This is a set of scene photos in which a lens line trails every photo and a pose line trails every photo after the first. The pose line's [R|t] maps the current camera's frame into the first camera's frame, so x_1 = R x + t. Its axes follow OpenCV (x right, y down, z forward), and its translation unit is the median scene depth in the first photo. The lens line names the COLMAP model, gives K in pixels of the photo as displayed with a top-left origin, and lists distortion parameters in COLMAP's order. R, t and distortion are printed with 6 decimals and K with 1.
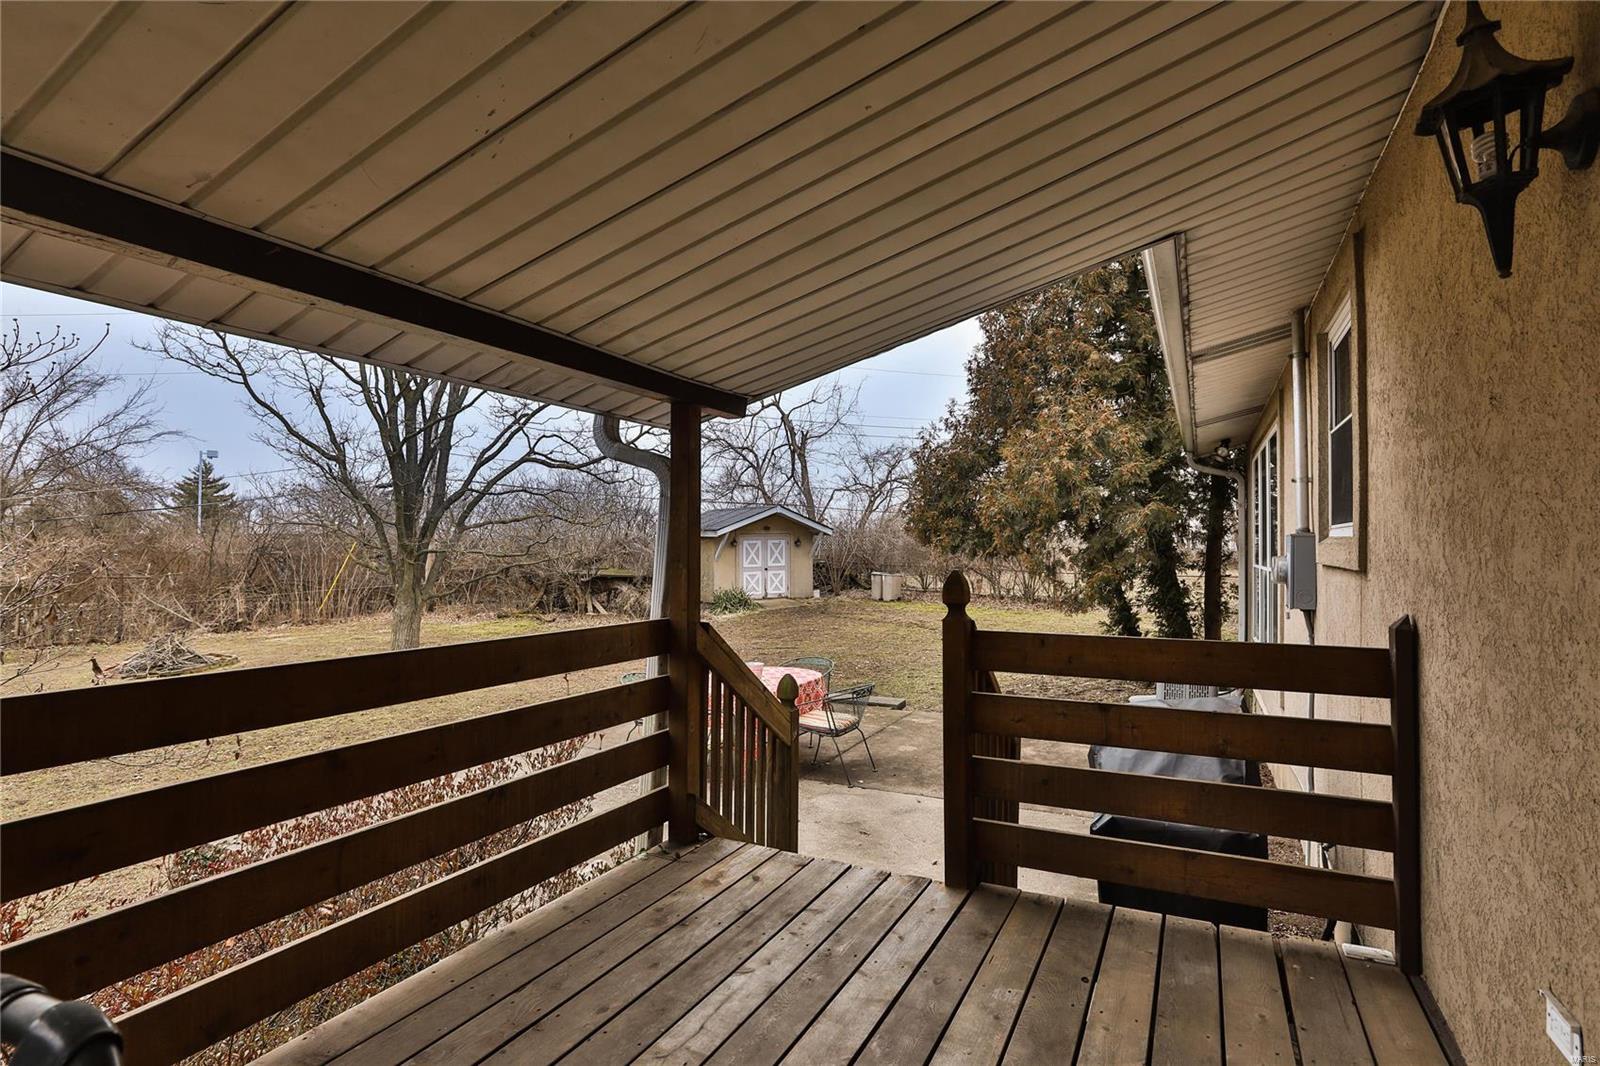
lens RADIAL K [[821.5, 0, 797.7], [0, 821.5, 554.1], [0, 0, 1]] dist [-0.048583, 0.040641]
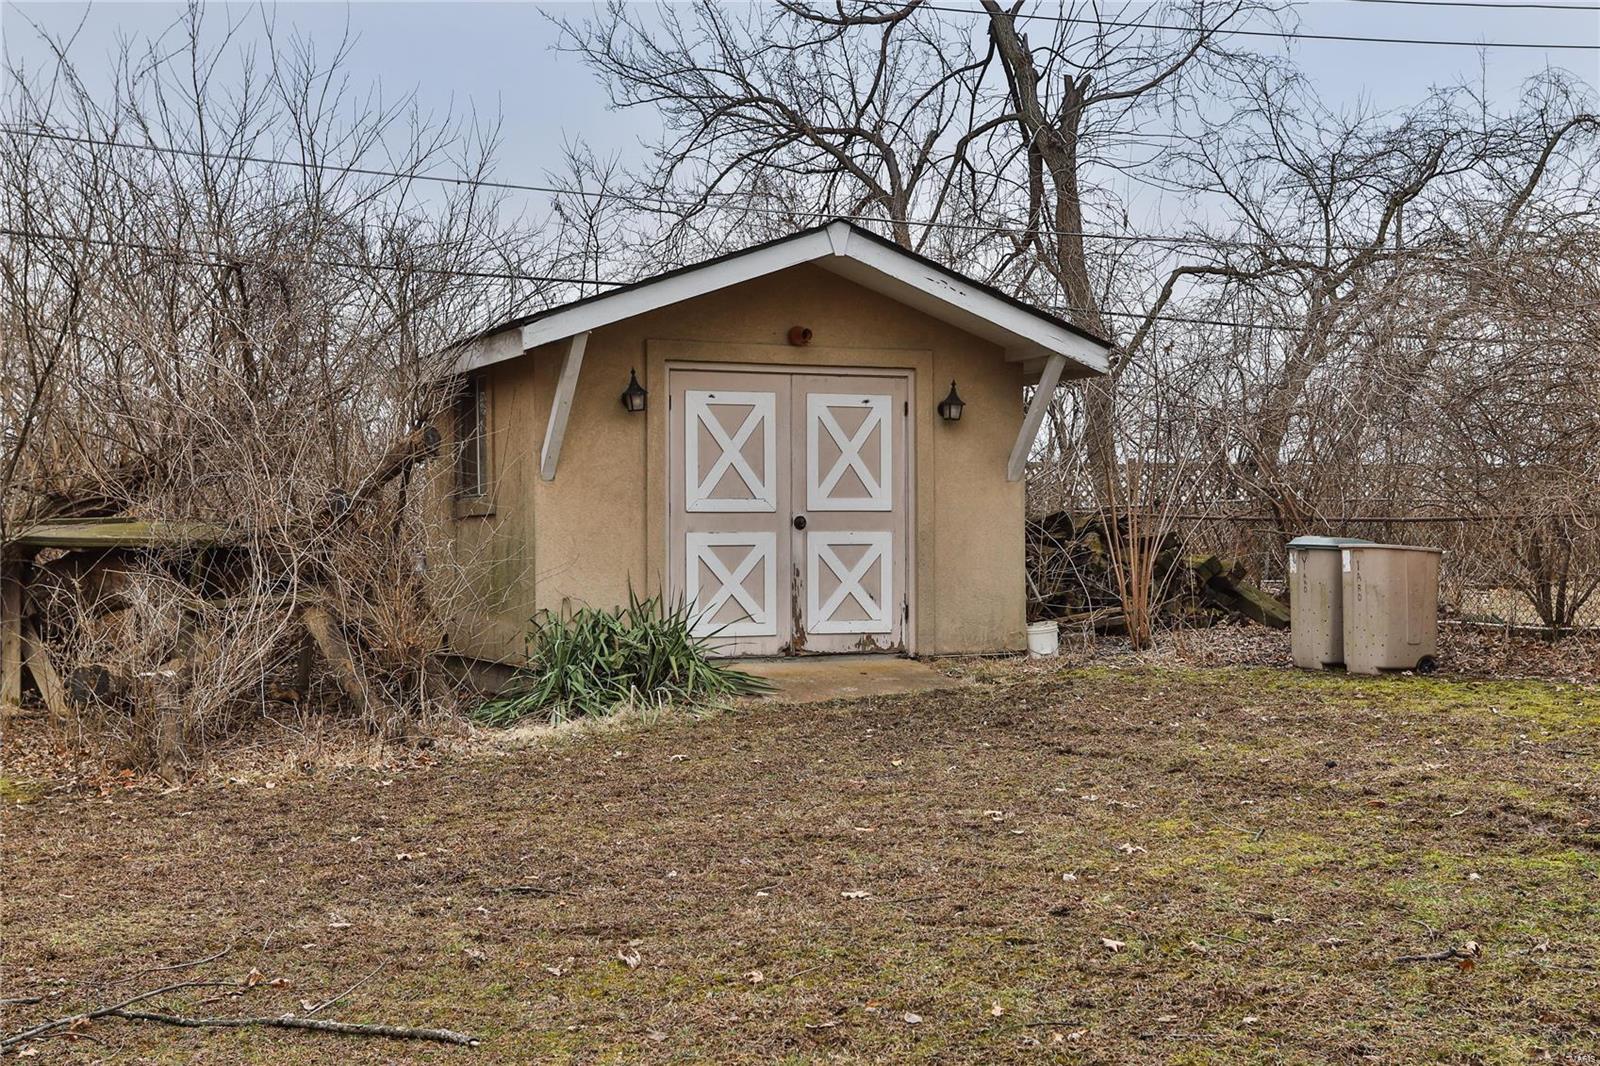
lens RADIAL K [[1867.4, 0, 800.0], [0, 1867.4, 533.0], [0, 0, 1]] dist [0.028690, 0.029674]
pose [[0.979311, 0.000606, -0.202362, 0.062748], [-0.006241, 0.999610, -0.027208, 0.034124], [0.202267, 0.027908, 0.978933, 0.492123]]
